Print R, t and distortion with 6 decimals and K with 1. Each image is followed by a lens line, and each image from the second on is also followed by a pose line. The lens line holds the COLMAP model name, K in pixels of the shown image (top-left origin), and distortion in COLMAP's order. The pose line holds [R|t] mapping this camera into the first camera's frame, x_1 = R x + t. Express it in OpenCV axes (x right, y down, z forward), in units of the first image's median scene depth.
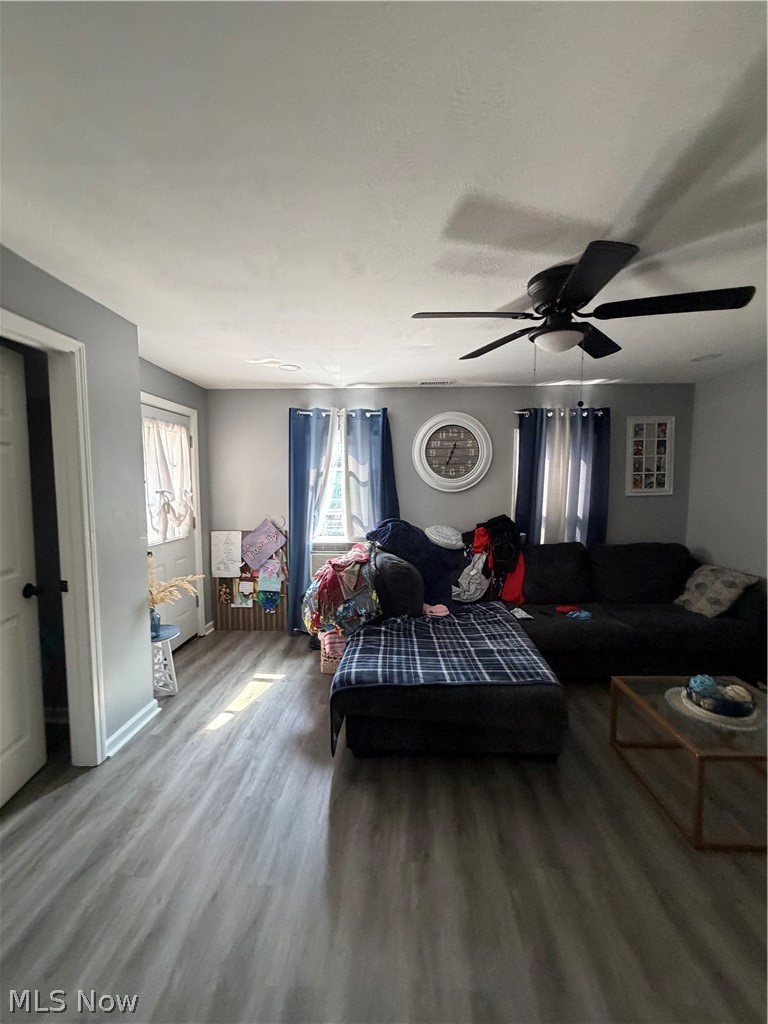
lens RADIAL K [[405.7, 0, 384.0], [0, 405.7, 512.0], [0, 0, 1]] dist [0.001872, 0.000249]
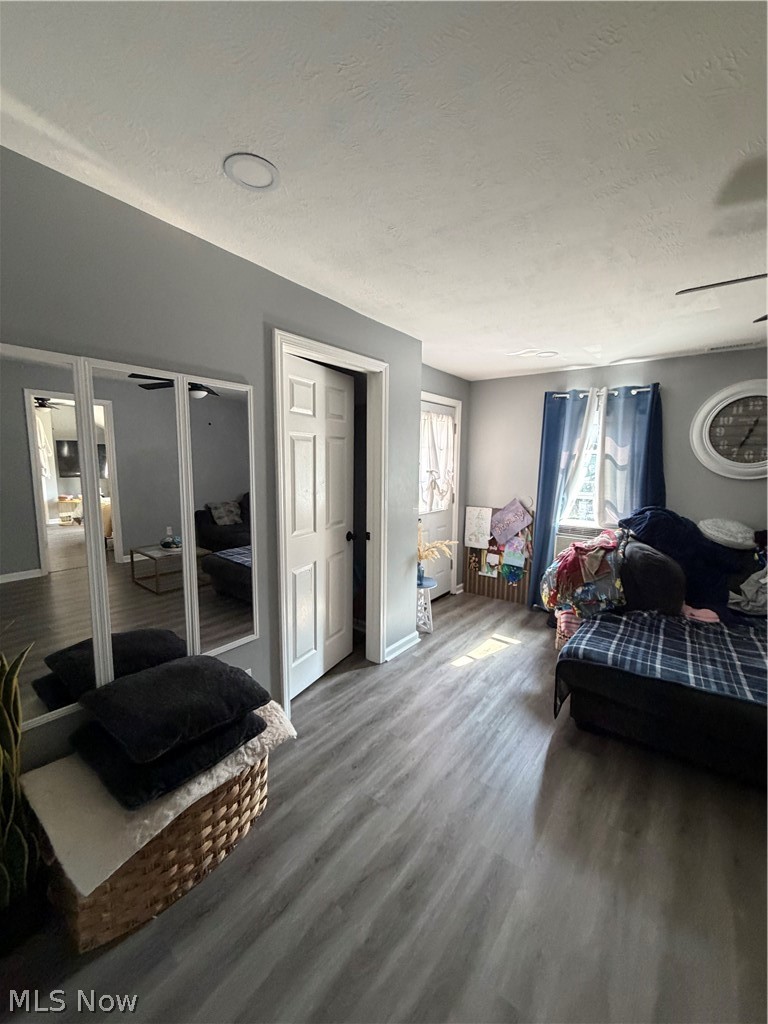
lens RADIAL K [[405.7, 0, 384.0], [0, 405.7, 512.0], [0, 0, 1]] dist [0.001872, 0.000249]
pose [[0.818187, 0.080227, -0.569327, 0.055999], [-0.051908, 0.996480, 0.065823, -0.000376], [0.572604, -0.024303, 0.819472, -0.110736]]
